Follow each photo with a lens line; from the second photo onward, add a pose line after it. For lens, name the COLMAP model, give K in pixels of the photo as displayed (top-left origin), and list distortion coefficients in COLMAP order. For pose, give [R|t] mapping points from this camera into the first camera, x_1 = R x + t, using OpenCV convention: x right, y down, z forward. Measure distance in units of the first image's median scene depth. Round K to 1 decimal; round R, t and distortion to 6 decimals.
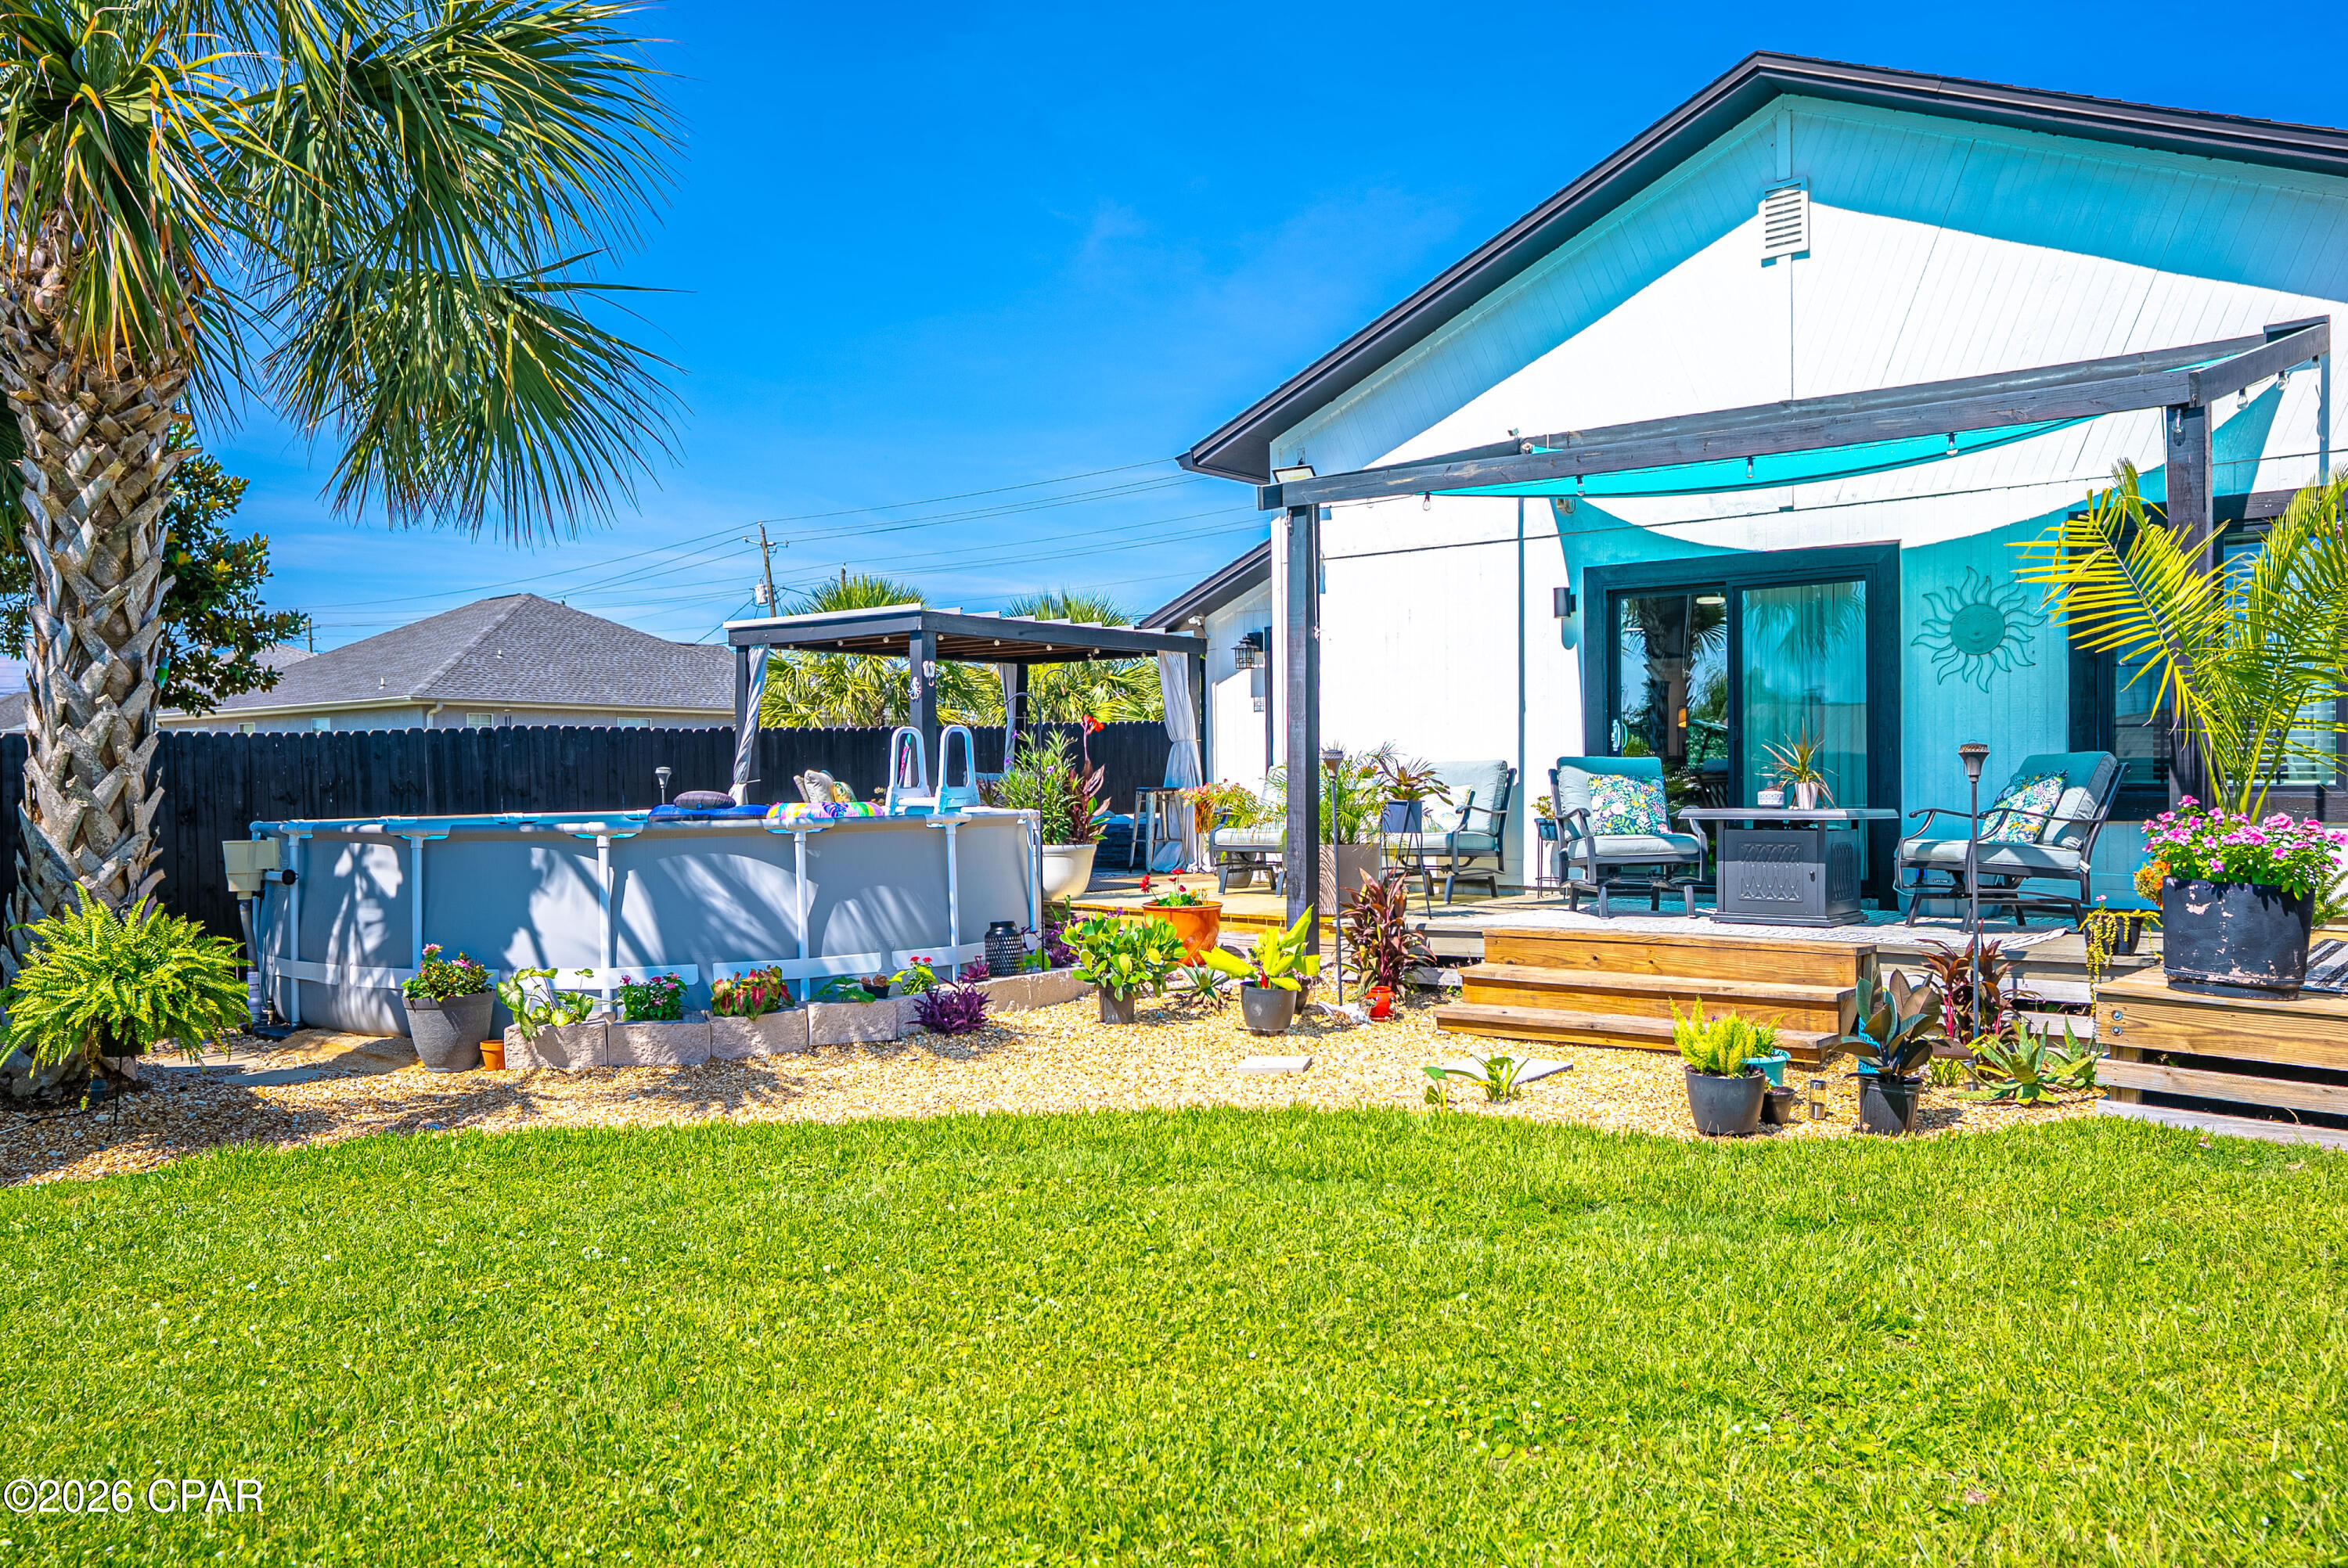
lens RADIAL K [[1733.8, 0, 1174.0], [0, 1733.8, 784.0], [0, 0, 1]] dist [0.023524, 0.004976]
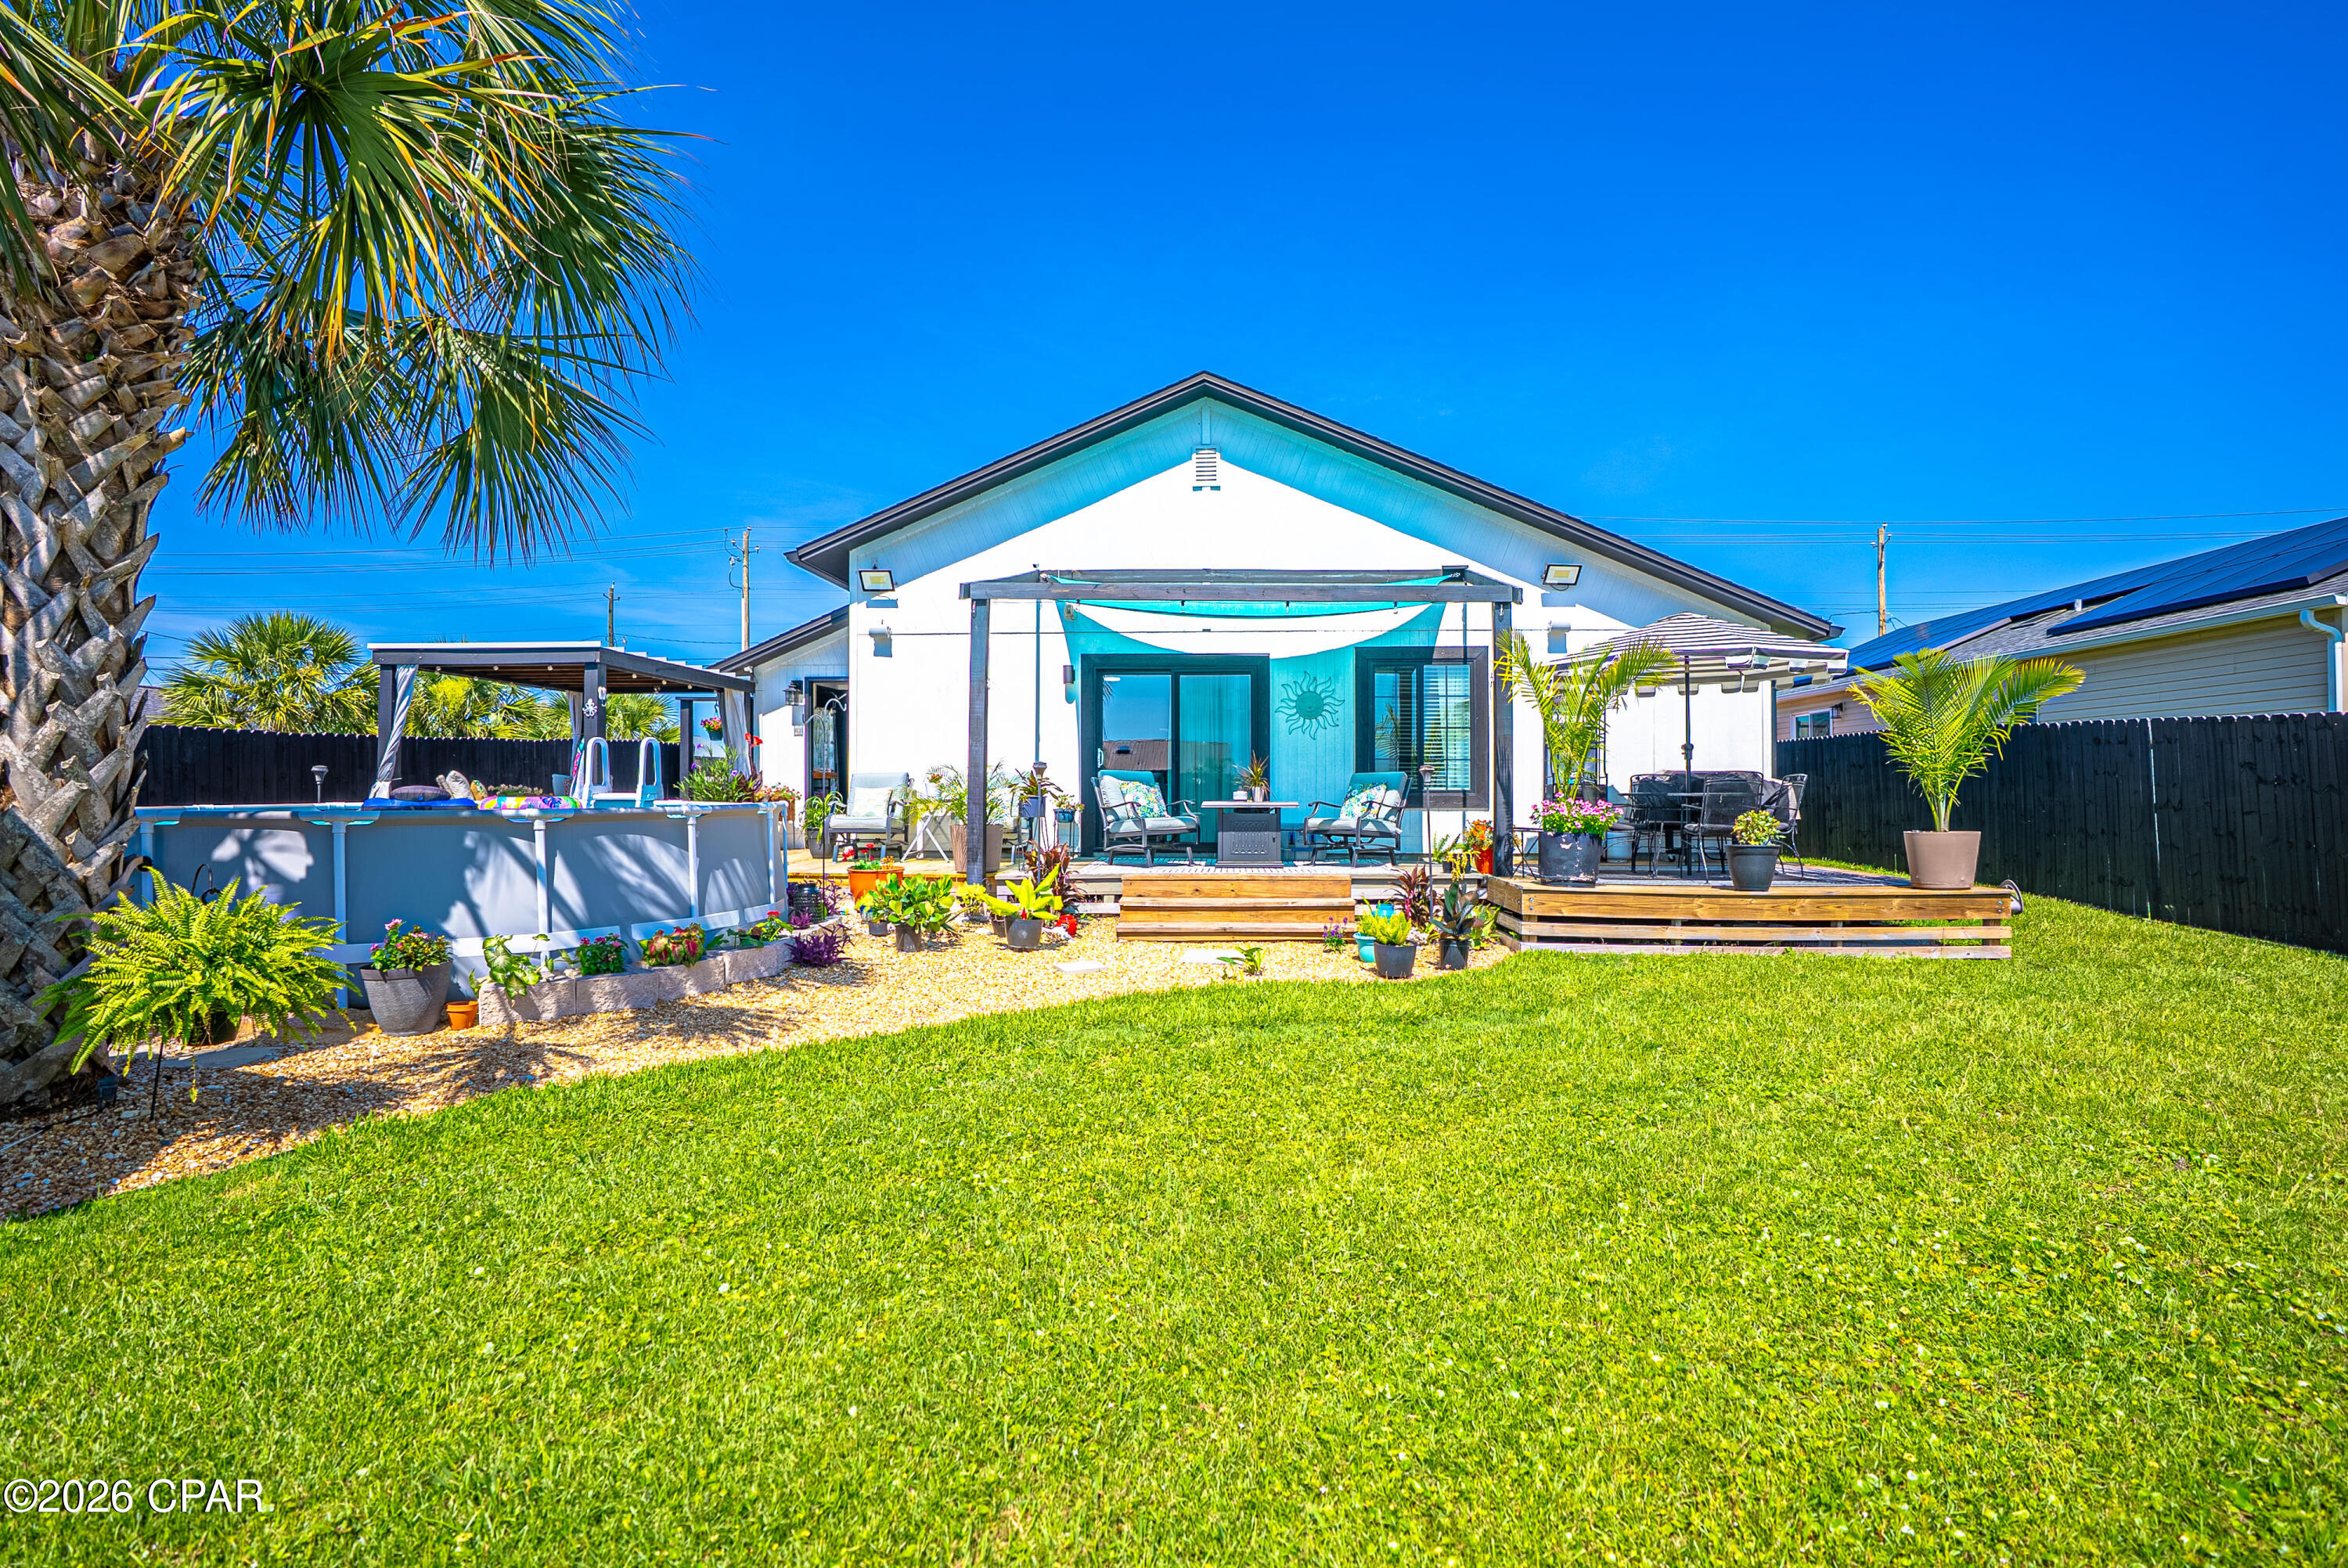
lens RADIAL K [[1103.2, 0, 1183.8], [0, 1103.2, 782.8], [0, 0, 1]] dist [-0.068033, 0.027448]
pose [[0.808285, 0.012277, 0.588663, -0.395093], [-0.006086, 0.999903, -0.012497, 0.010755], [-0.588760, 0.006518, 0.808282, 0.154243]]
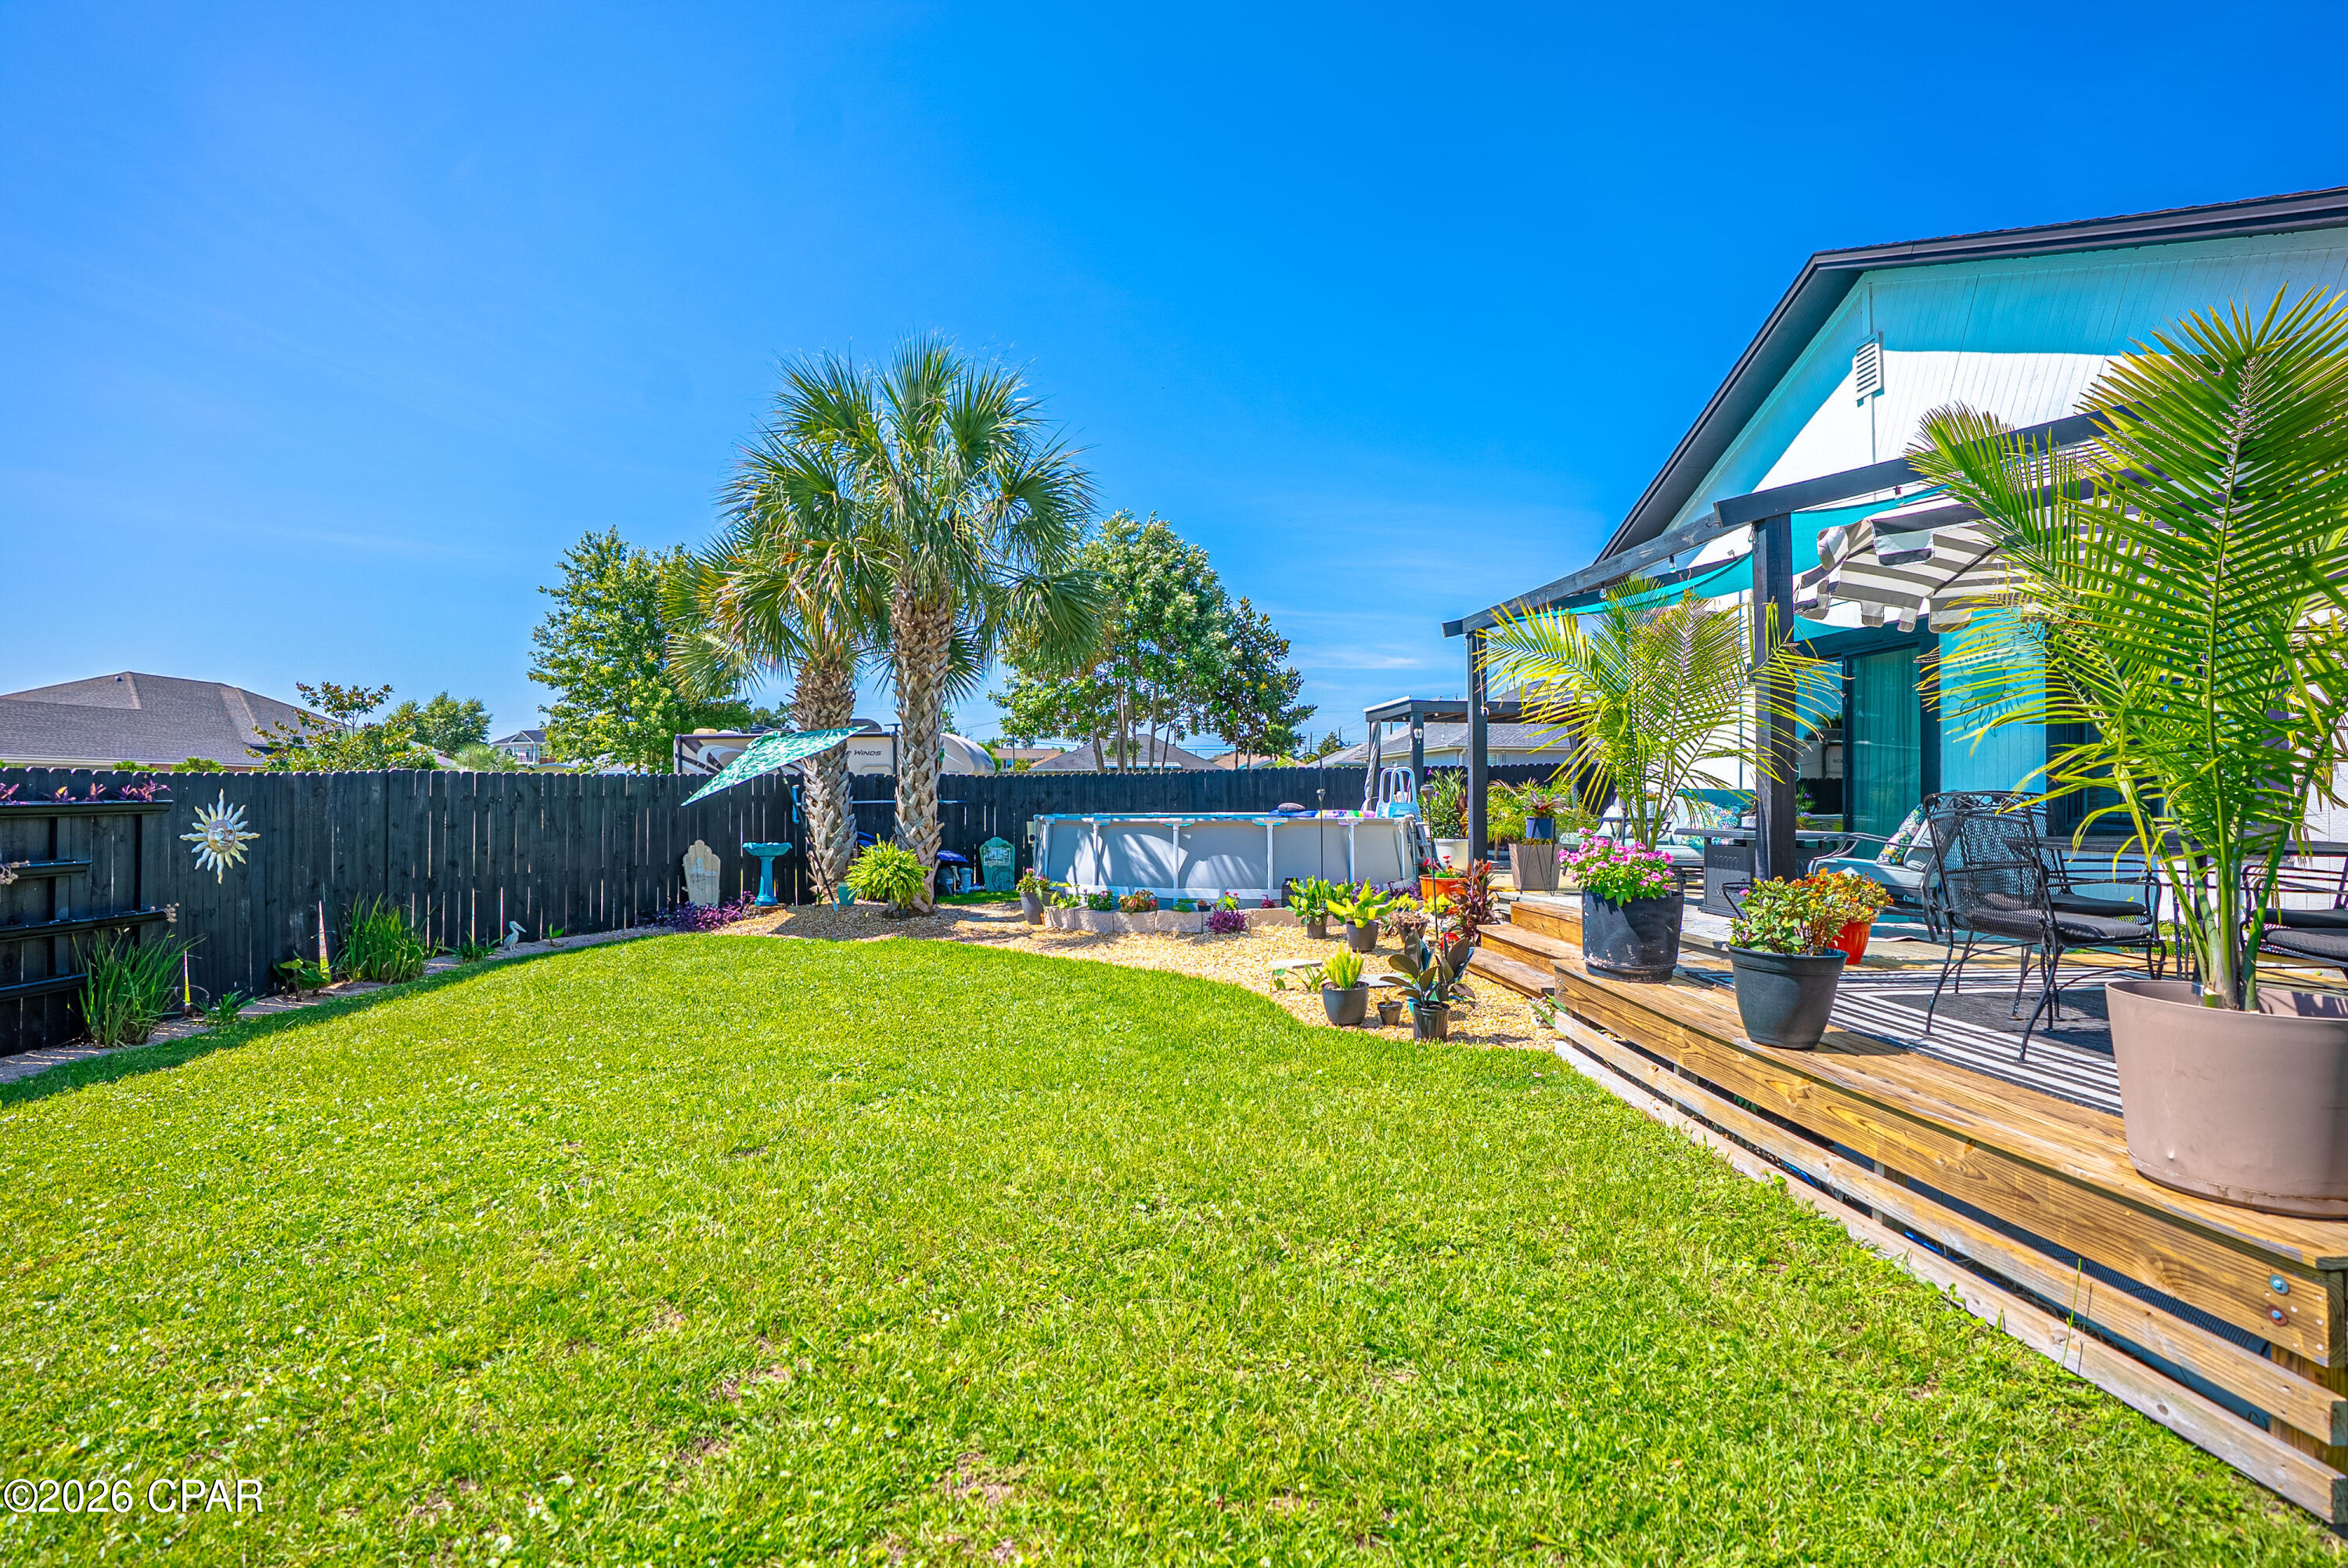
lens RADIAL K [[1103.2, 0, 1183.8], [0, 1103.2, 782.8], [0, 0, 1]] dist [-0.068033, 0.027448]
pose [[0.696299, 0.003029, -0.717746, 0.709385], [-0.008446, 0.999956, -0.003973, -0.015907], [0.717702, 0.008828, 0.696294, 0.123728]]
